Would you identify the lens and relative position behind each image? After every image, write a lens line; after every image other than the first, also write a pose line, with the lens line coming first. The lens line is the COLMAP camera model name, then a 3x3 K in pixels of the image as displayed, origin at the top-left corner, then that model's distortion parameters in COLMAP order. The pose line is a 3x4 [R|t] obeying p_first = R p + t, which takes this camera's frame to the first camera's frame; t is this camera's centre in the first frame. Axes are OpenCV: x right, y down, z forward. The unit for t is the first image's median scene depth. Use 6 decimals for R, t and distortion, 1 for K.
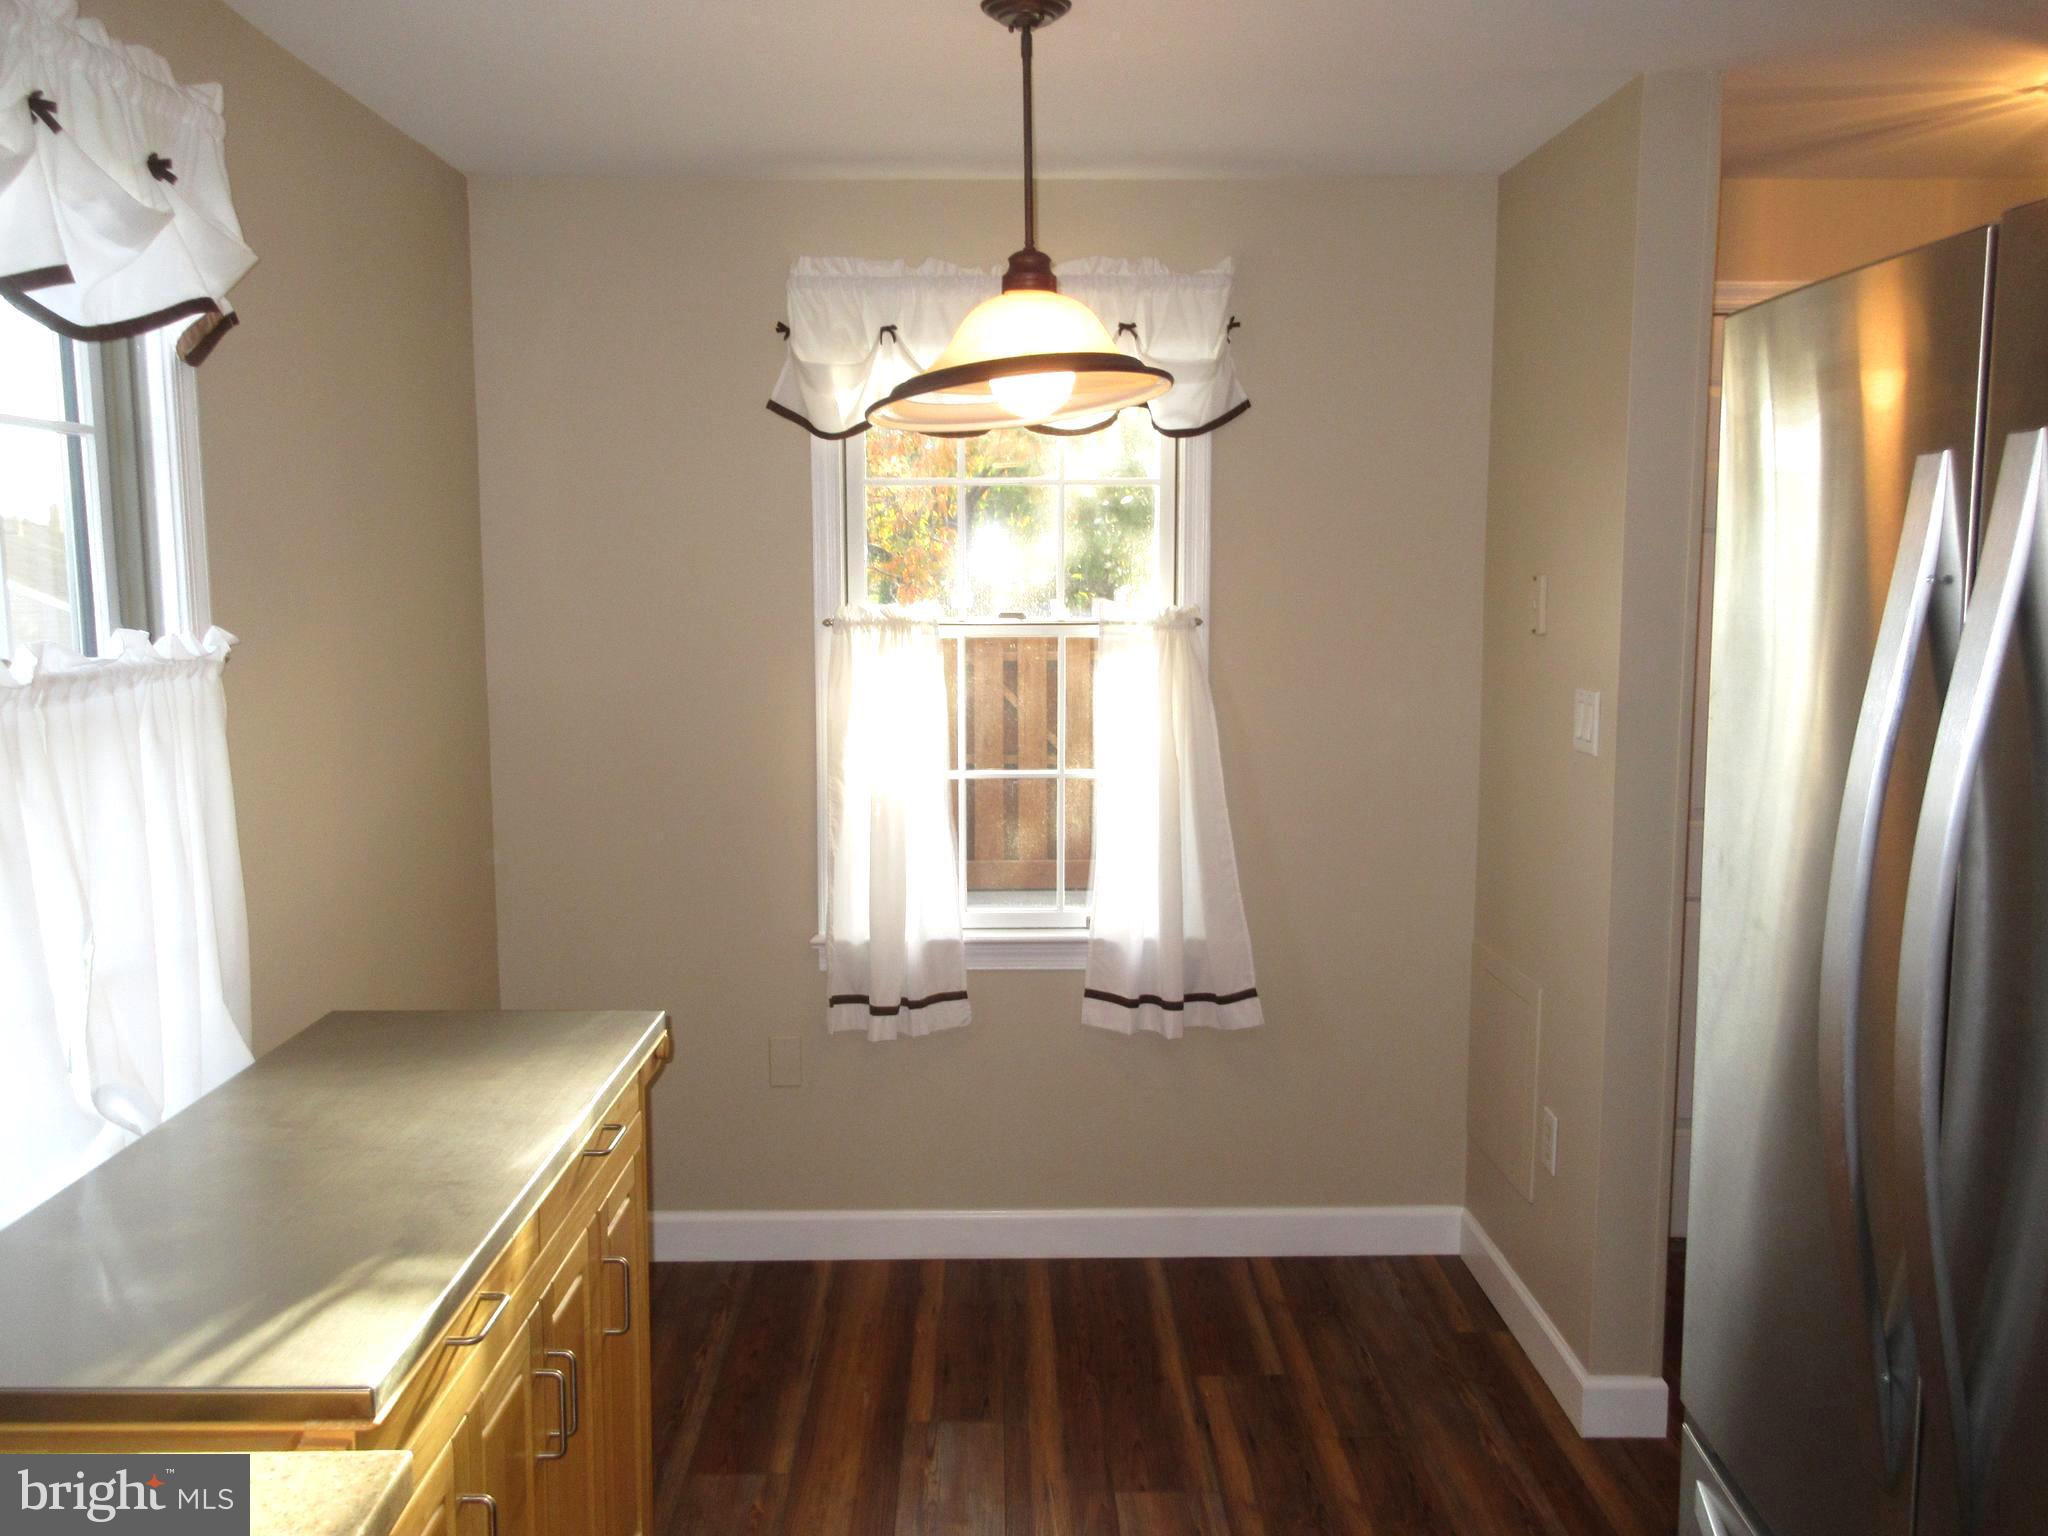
lens RADIAL K [[1685.5, 0, 1024.7], [0, 1685.5, 767.8], [0, 0, 1]] dist [0.008122, 0.008152]
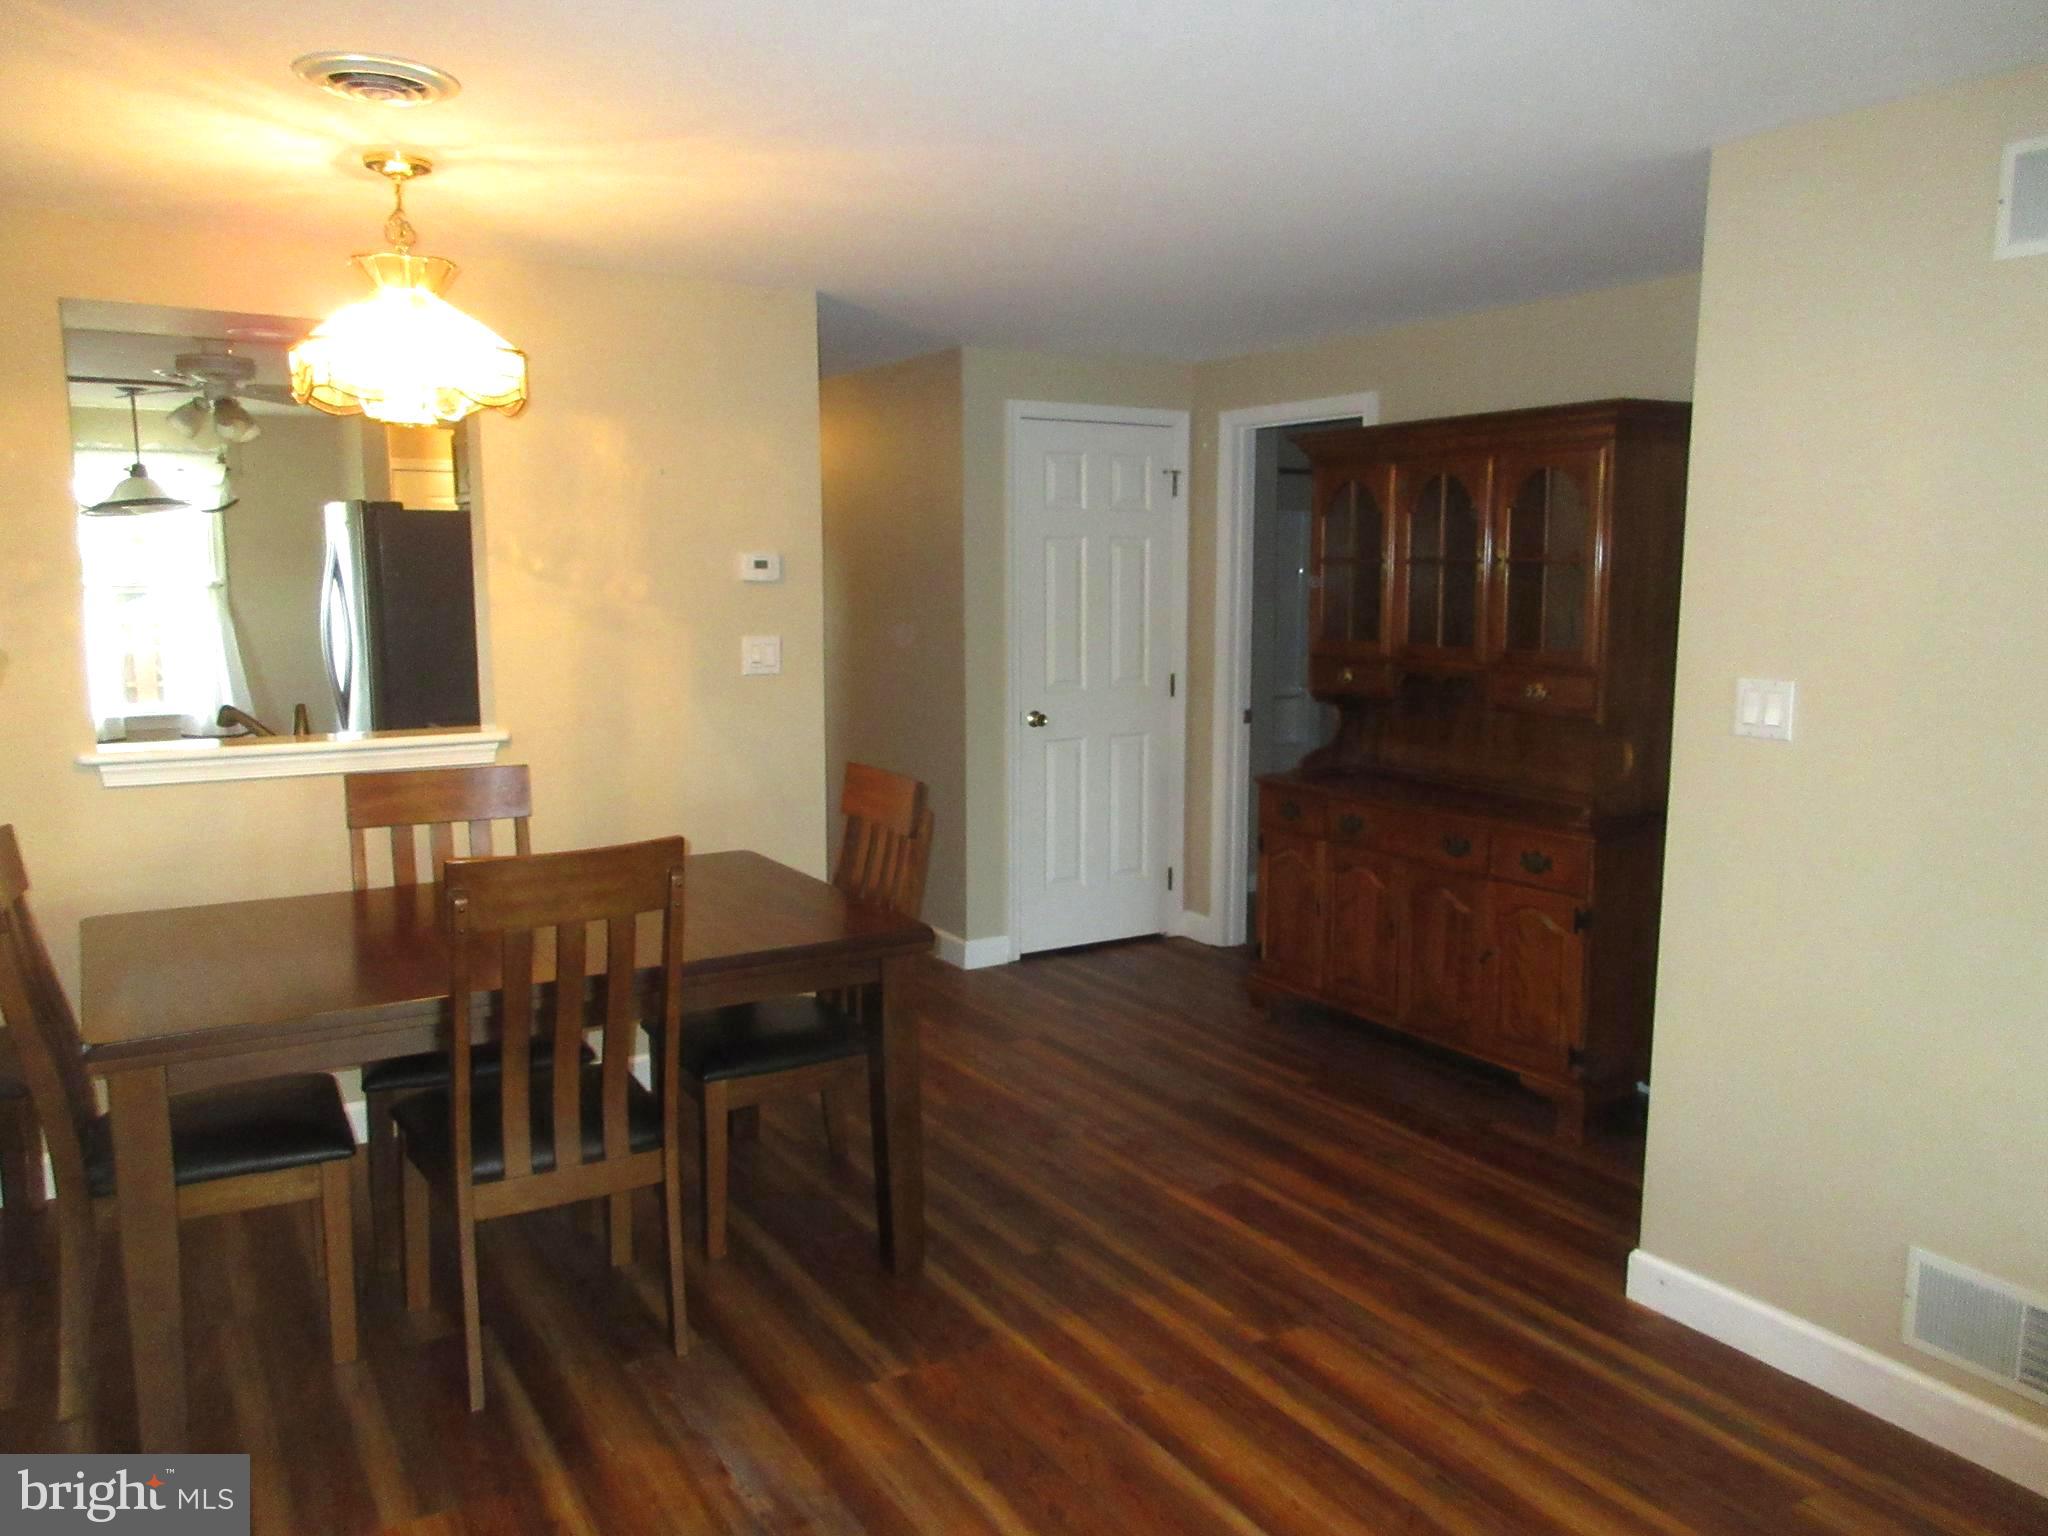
lens RADIAL K [[1542.1, 0, 1028.3], [0, 1542.1, 751.8], [0, 0, 1]] dist [0.006021, 0.014689]
pose [[0.865209, -0.055740, 0.498304, -0.020371], [0.055918, 0.998329, 0.014581, 0.195331], [-0.498284, 0.015248, 0.866880, -1.601992]]
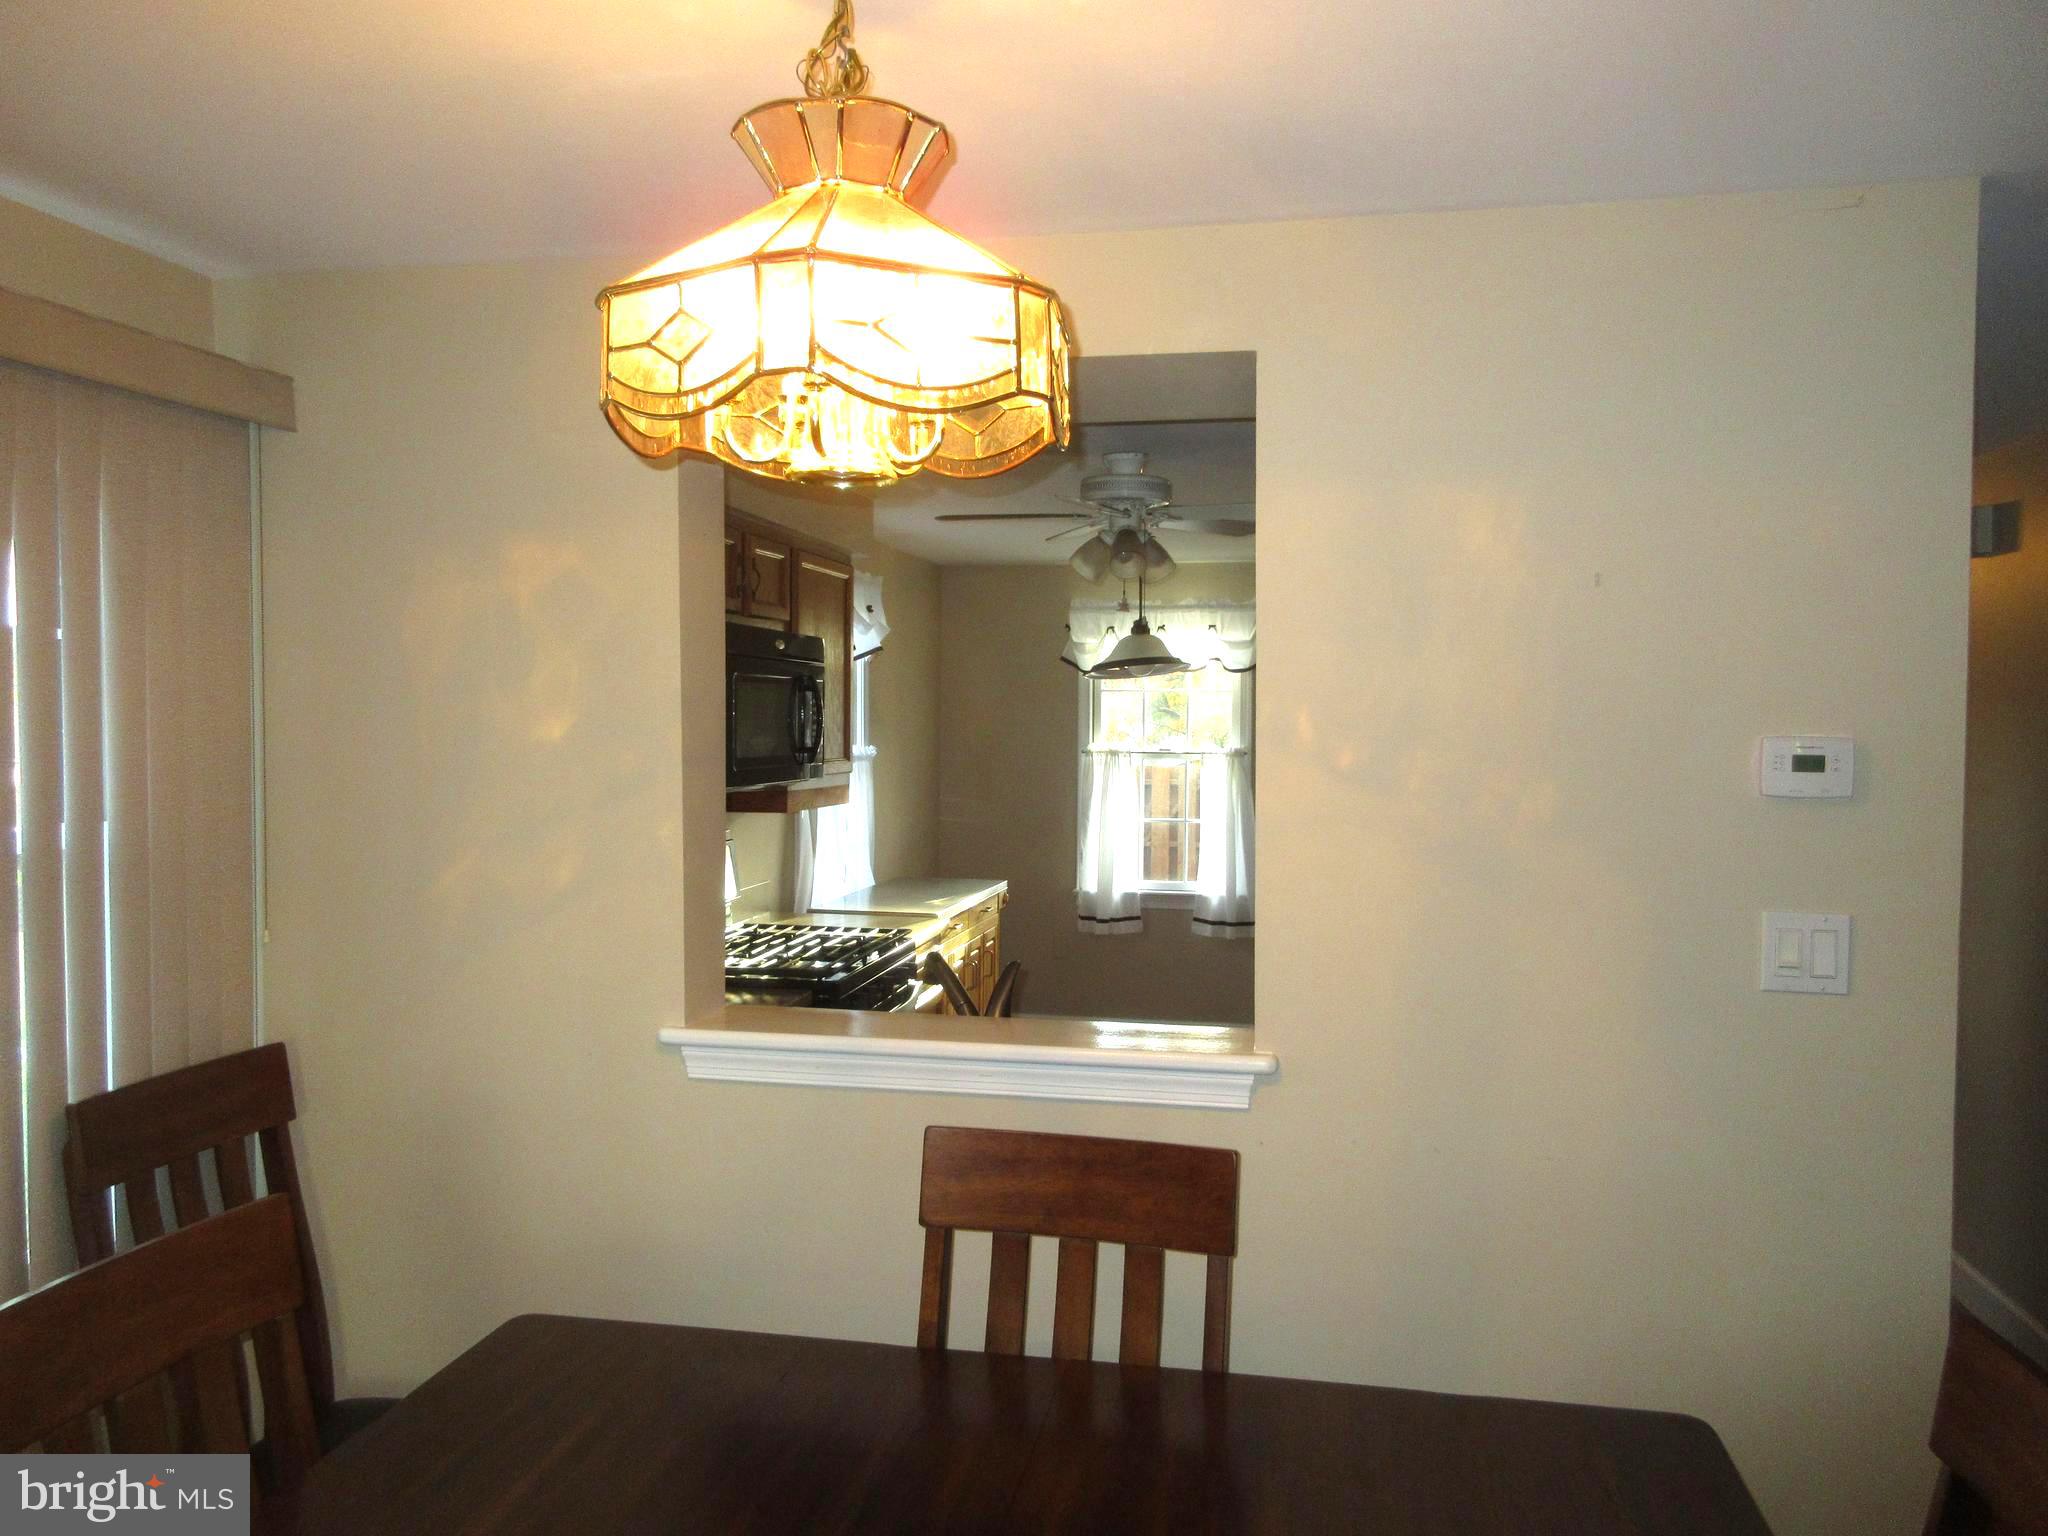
lens RADIAL K [[1542.1, 0, 1034.1], [0, 1542.1, 766.7], [0, 0, 1]] dist [0.006021, 0.014689]
pose [[0.977864, 0.018085, -0.208456, 0.255220], [-0.036148, 0.995879, -0.083174, 0.111606], [0.206093, 0.088868, 0.974489, -1.056109]]
